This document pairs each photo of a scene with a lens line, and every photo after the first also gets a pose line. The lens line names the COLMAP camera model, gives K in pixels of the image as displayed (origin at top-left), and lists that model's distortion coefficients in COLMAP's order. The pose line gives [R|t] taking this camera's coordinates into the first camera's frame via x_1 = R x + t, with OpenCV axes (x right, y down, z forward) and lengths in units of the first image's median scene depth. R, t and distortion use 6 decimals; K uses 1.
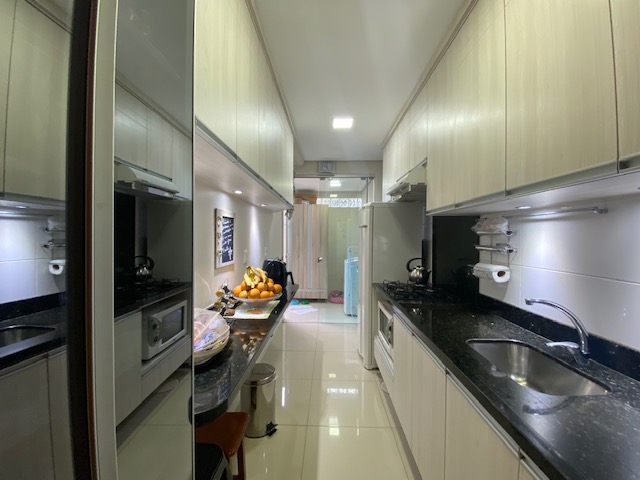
lens RADIAL K [[258.2, 0, 320.0], [0, 258.2, 240.0], [0, 0, 1]] dist [0.014207, -0.017989]
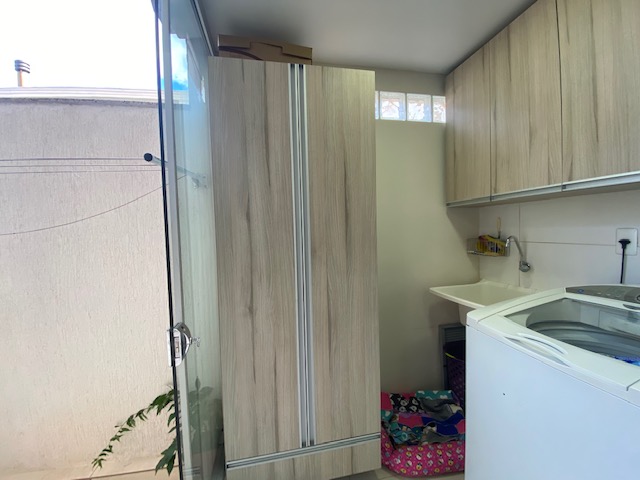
lens RADIAL K [[258.2, 0, 320.0], [0, 258.2, 240.0], [0, 0, 1]] dist [0.014207, -0.017989]
pose [[0.975314, -0.040575, 0.217062, -0.071914], [0.032204, 0.998600, 0.041966, -0.000707], [-0.218461, -0.033940, 0.975255, 0.785951]]
